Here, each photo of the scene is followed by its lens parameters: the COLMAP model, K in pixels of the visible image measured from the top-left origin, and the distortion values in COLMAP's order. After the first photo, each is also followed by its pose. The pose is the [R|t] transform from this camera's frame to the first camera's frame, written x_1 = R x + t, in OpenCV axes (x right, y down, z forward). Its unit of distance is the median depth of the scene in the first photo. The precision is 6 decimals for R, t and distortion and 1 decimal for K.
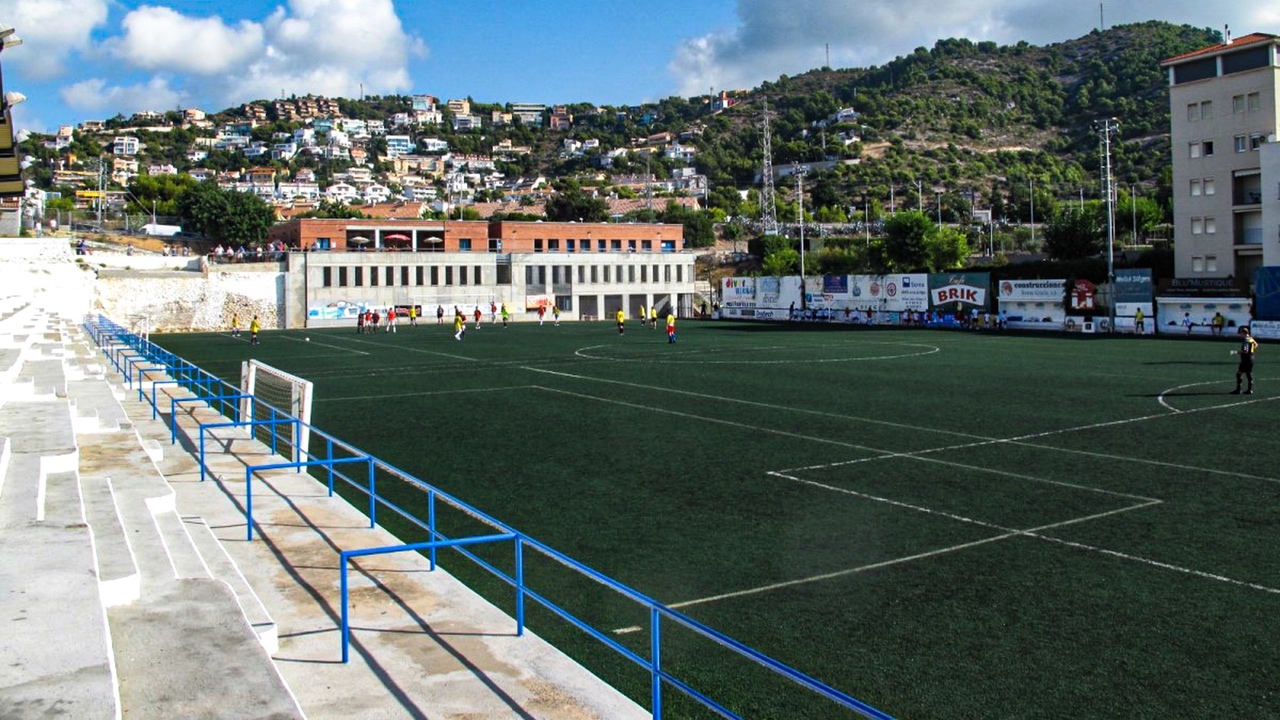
lens RADIAL K [[1084.6, 0, 642.5], [0, 1084.6, 261.0], [0, 0, 1]] dist [-0.146396, 0.109479]
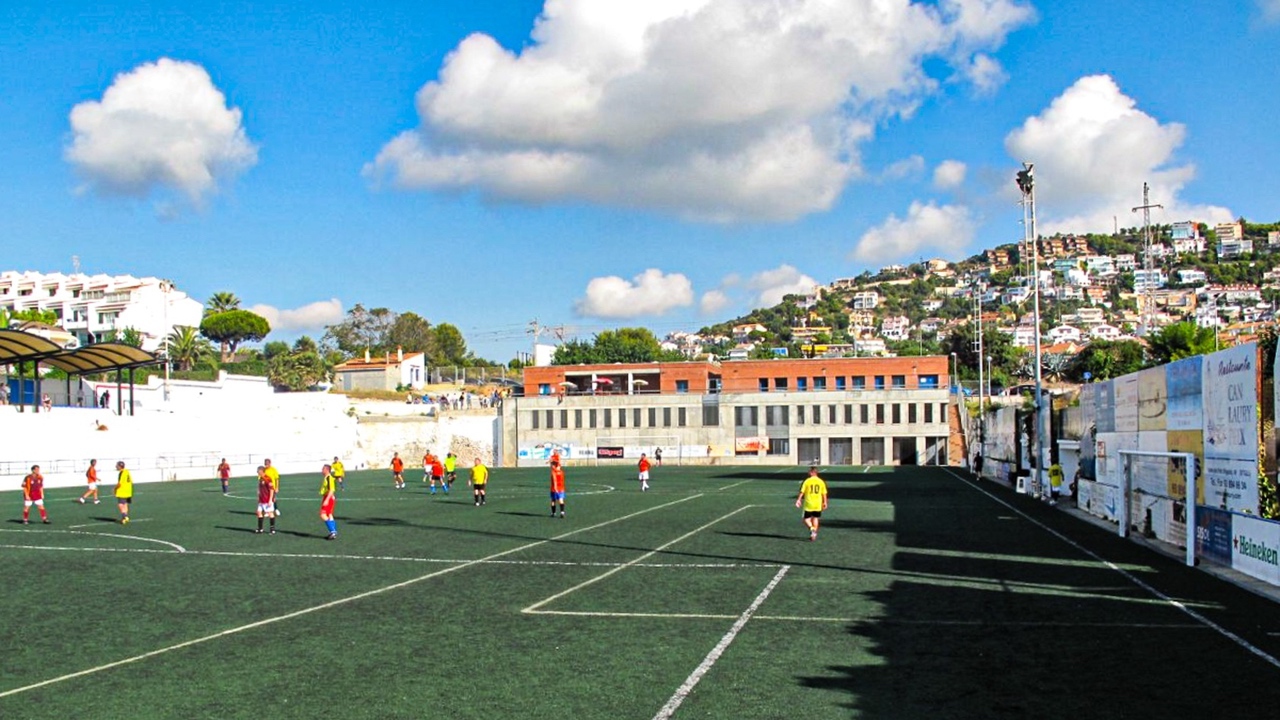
lens RADIAL K [[1084.6, 0, 619.9], [0, 1084.6, 495.0], [0, 0, 1]] dist [-0.146396, 0.109479]
pose [[0.728039, 0.038838, -0.684434, 0.452018], [0.016471, 0.997115, 0.074101, 0.009379], [0.685338, -0.065222, 0.725299, 0.225157]]
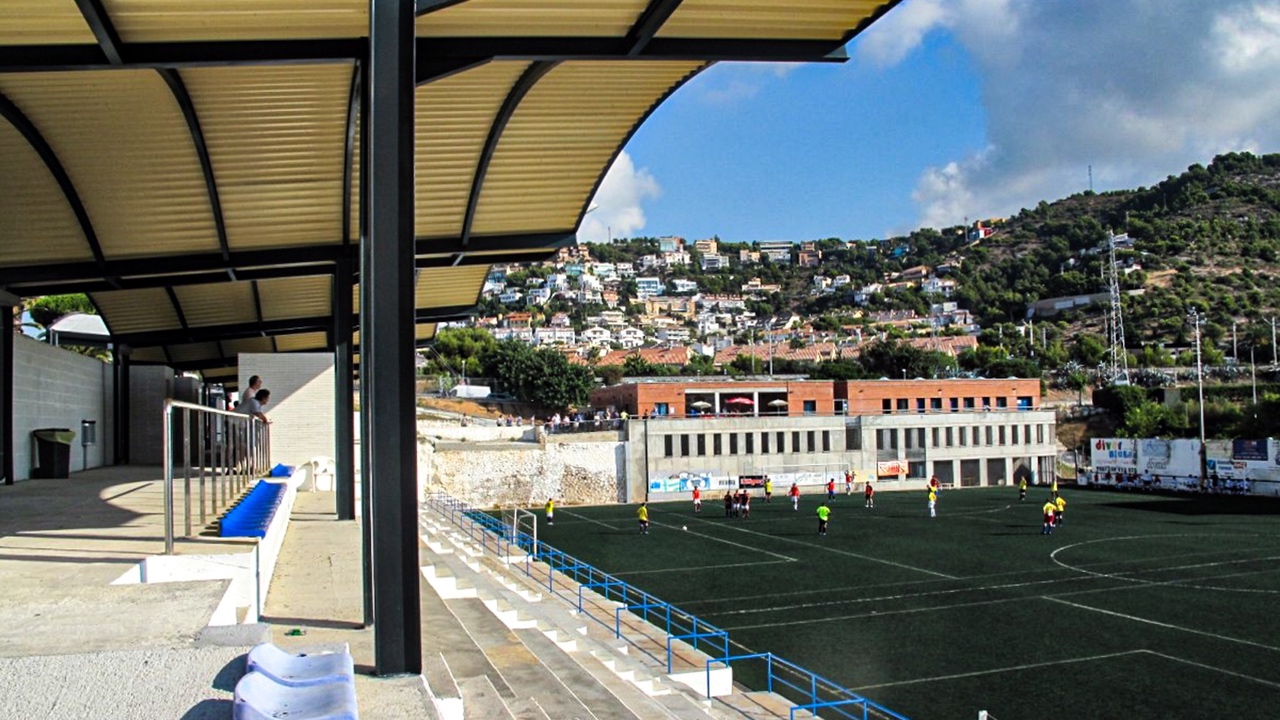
lens RADIAL K [[1084.6, 0, 637.4], [0, 1084.6, 389.3], [0, 0, 1]] dist [-0.146396, 0.109479]
pose [[0.975066, -0.014543, -0.221438, -0.098283], [0.012864, 0.999877, -0.009024, -0.022504], [0.221542, 0.005950, 0.975133, 0.074001]]
